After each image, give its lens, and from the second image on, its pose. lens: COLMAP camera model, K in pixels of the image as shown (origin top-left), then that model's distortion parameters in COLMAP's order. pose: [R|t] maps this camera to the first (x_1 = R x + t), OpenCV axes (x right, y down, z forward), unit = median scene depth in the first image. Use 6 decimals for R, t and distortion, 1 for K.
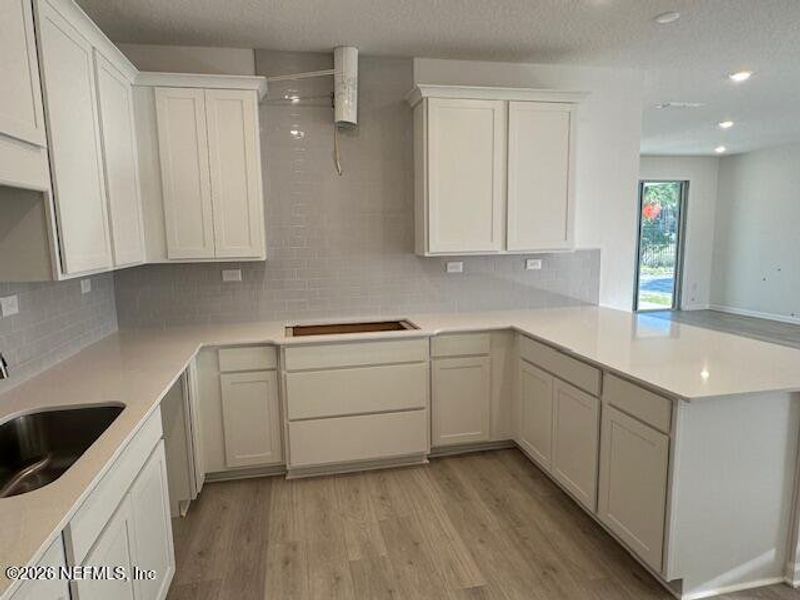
lens RADIAL K [[495.9, 0, 398.6], [0, 495.9, 300.3], [0, 0, 1]] dist [-0.041219, 0.001394]
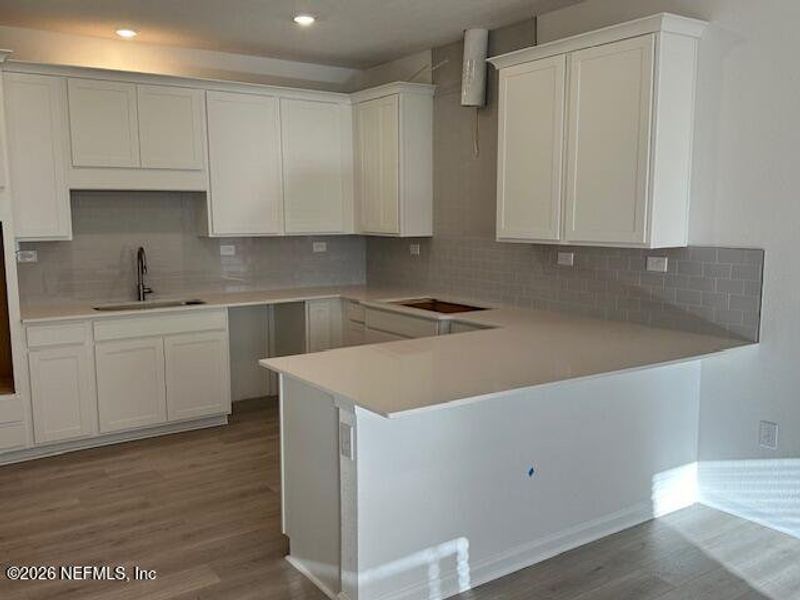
lens RADIAL K [[714.5, 0, 398.1], [0, 714.5, 302.4], [0, 0, 1]] dist [0.038786, -0.010629]
pose [[0.389127, 0.132563, -0.911596, 1.201277], [-0.125634, 0.987982, 0.090043, -0.073783], [0.912577, 0.079489, 0.401105, 0.301441]]
